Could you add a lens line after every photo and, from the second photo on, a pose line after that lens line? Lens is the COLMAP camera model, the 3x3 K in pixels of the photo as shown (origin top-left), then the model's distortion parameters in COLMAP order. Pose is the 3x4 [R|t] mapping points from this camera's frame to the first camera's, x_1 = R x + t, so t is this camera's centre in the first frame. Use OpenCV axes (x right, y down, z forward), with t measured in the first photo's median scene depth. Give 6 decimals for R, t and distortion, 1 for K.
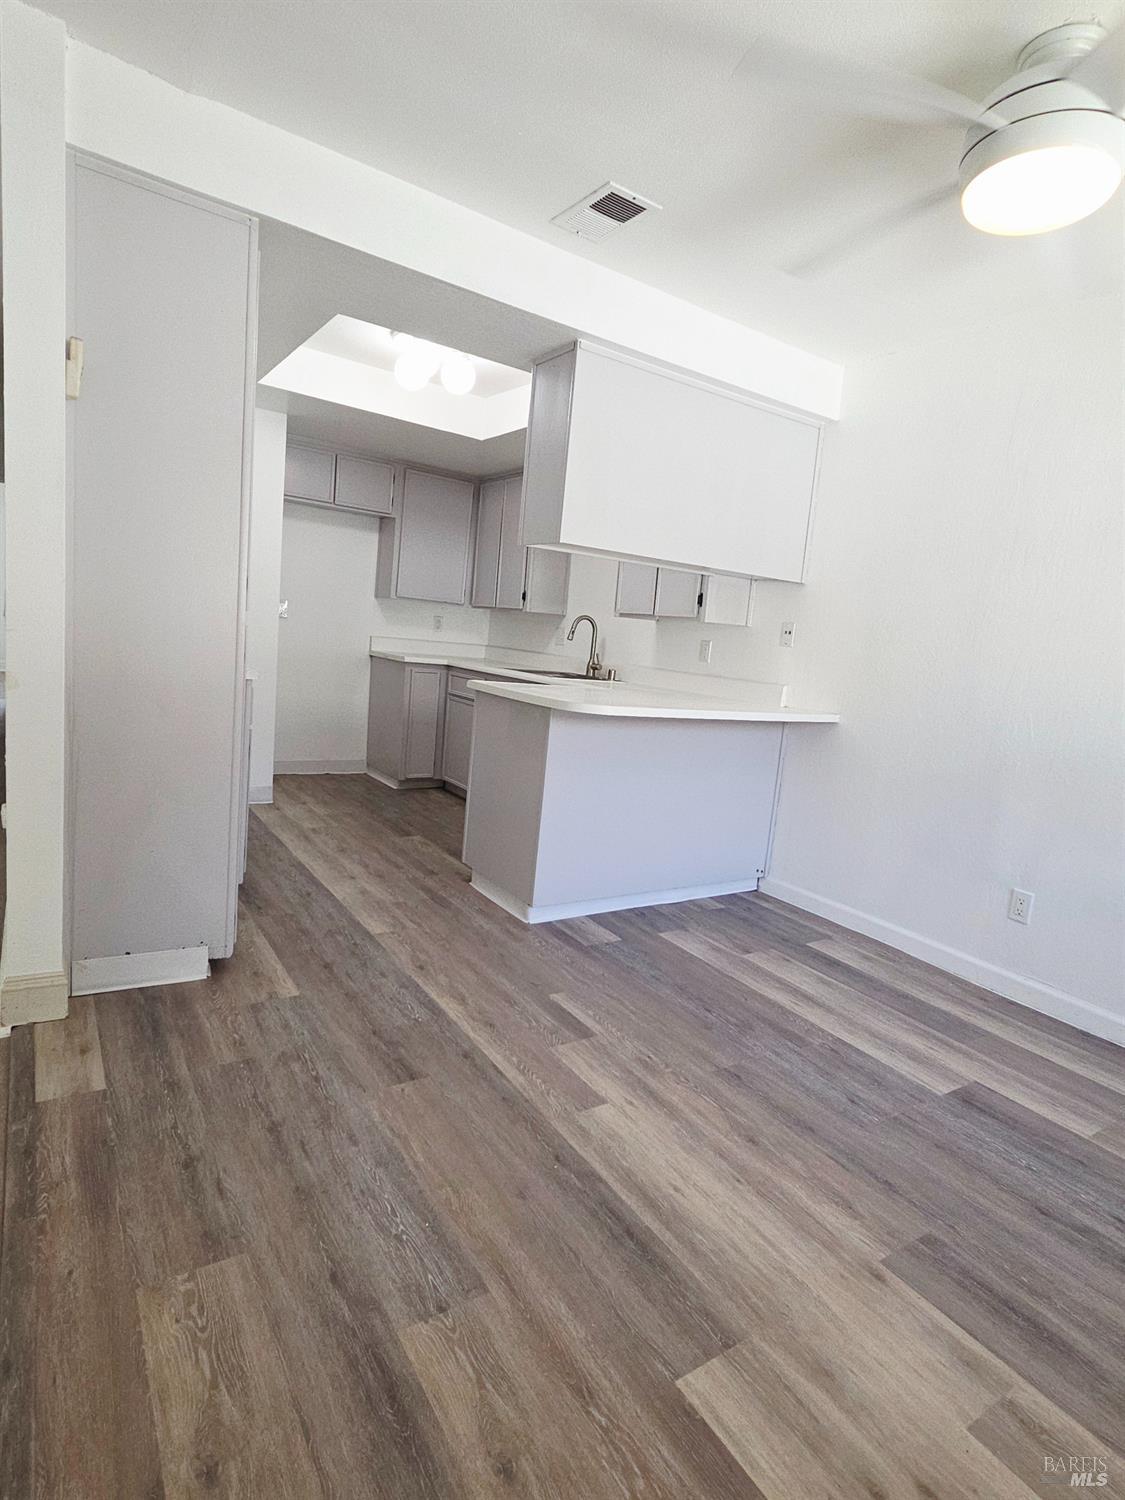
lens RADIAL K [[745.9, 0, 536.7], [0, 745.9, 731.9], [0, 0, 1]] dist [0.000528, -0.000120]
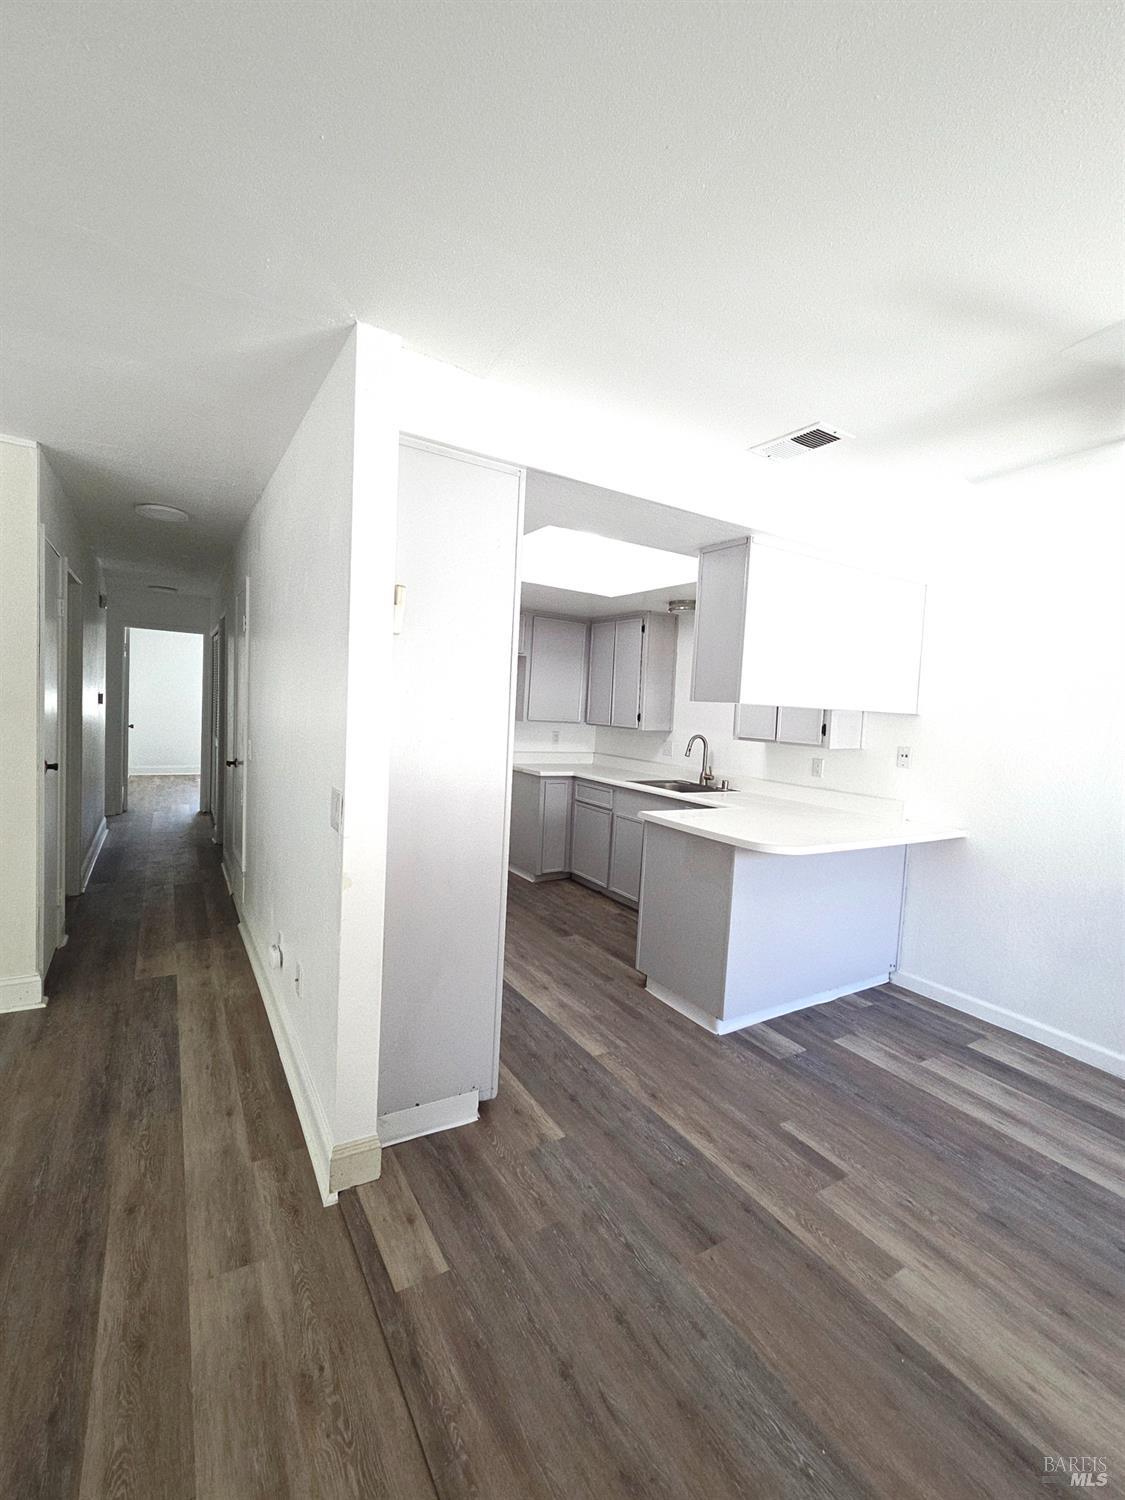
lens RADIAL K [[612.0, 0, 556.8], [0, 612.0, 748.2], [0, 0, 1]] dist [-0.001294, -0.000321]
pose [[0.998617, -0.038594, -0.035690, -0.209624], [0.035783, 0.996443, -0.076301, -0.114836], [0.038508, 0.074919, 0.996446, 0.041537]]
